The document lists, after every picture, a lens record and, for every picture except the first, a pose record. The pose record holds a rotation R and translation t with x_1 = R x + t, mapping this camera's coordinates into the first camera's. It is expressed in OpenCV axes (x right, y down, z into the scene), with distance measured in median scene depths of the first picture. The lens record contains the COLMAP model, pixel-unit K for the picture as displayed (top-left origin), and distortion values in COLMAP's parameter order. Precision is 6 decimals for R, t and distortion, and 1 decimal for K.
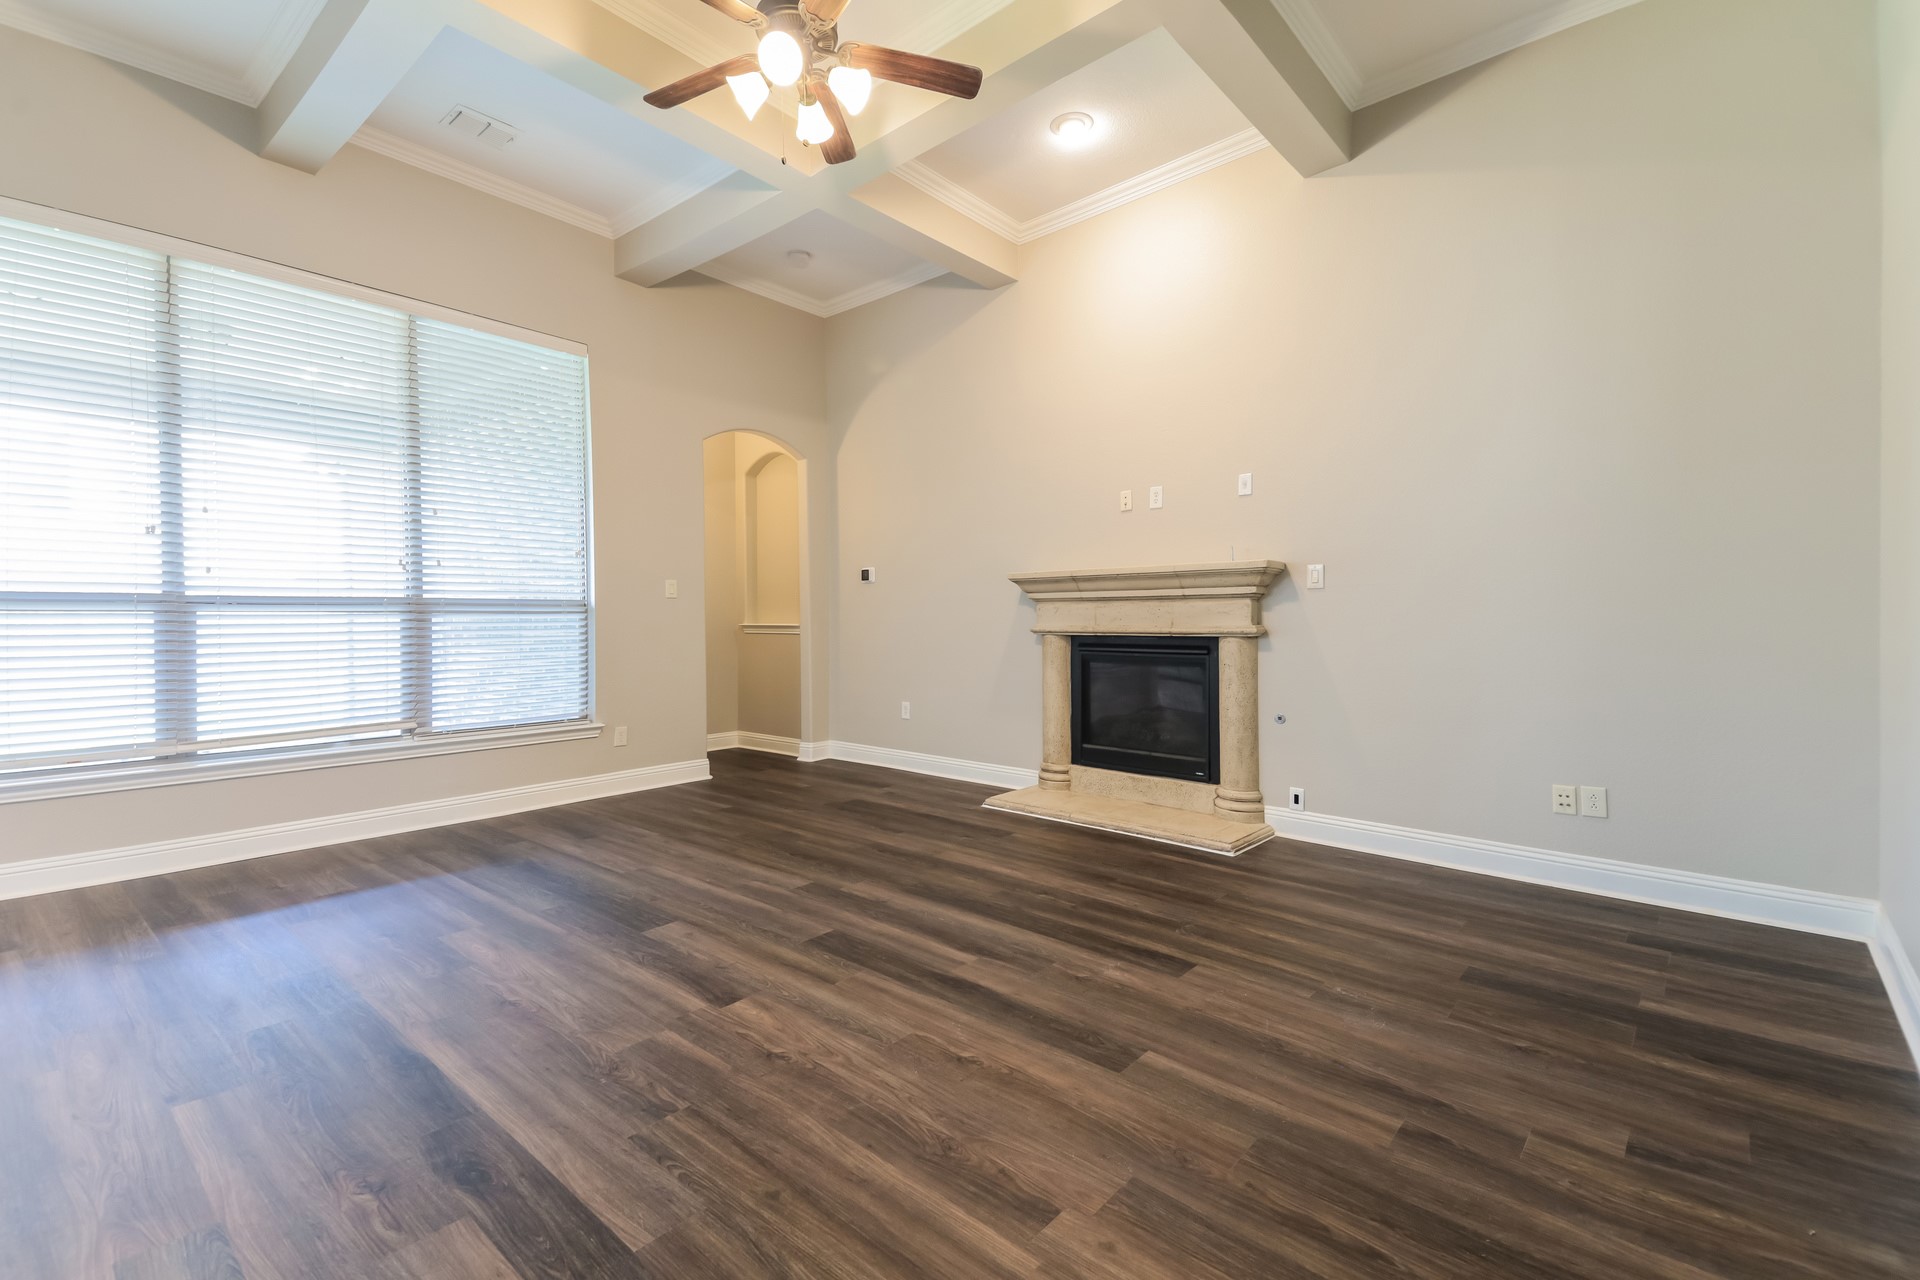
lens RADIAL K [[842.6, 0, 972.2], [0, 842.6, 639.7], [0, 0, 1]] dist [0.089548, -0.002785]
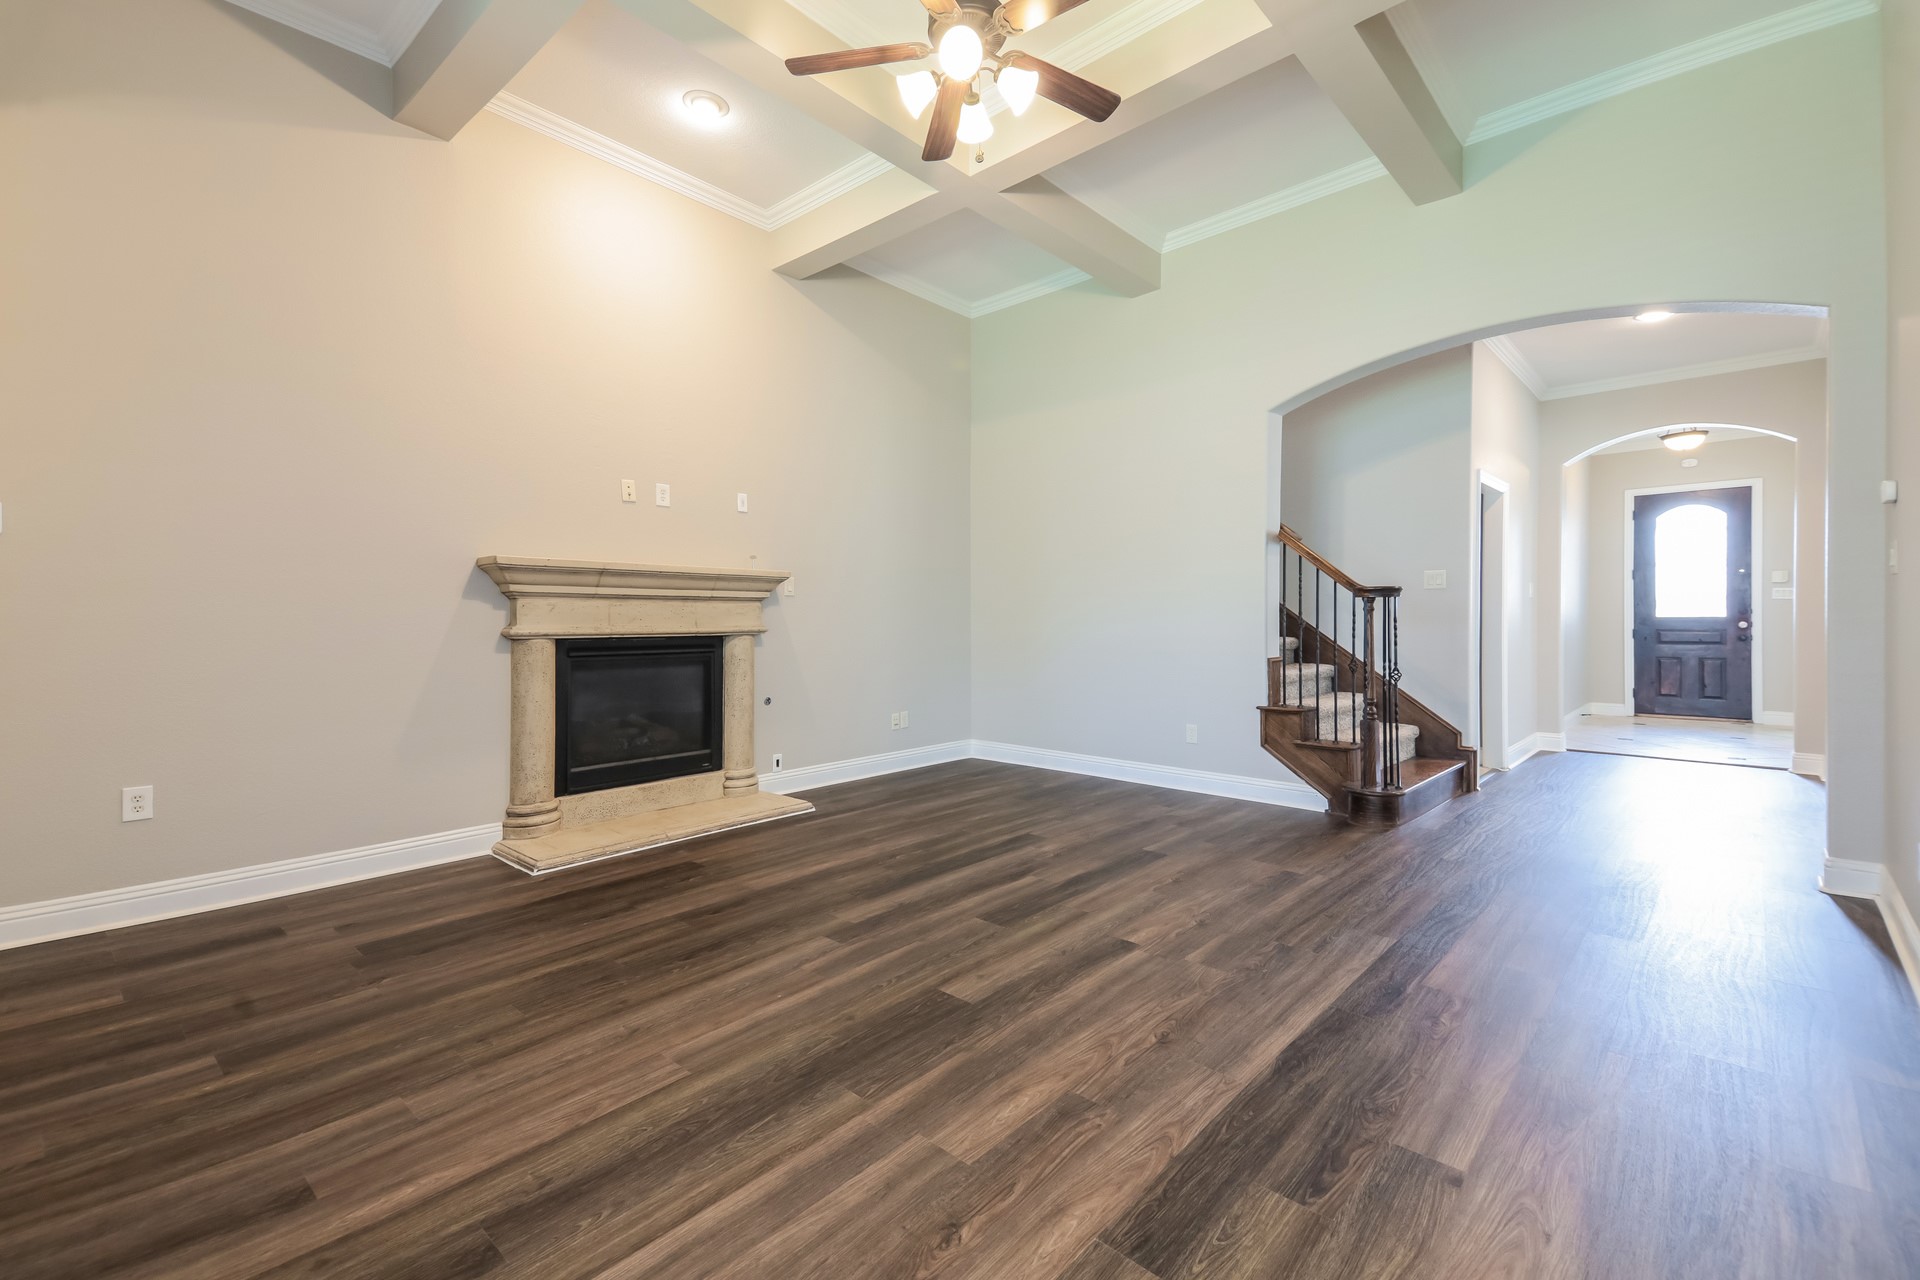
lens RADIAL K [[842.6, 0, 967.9], [0, 842.6, 637.0], [0, 0, 1]] dist [0.089548, -0.002785]
pose [[0.005101, -0.022177, 0.999741, -1.029487], [0.033348, 0.999202, 0.021995, -0.018386], [-0.999431, 0.033227, 0.005836, 0.863786]]
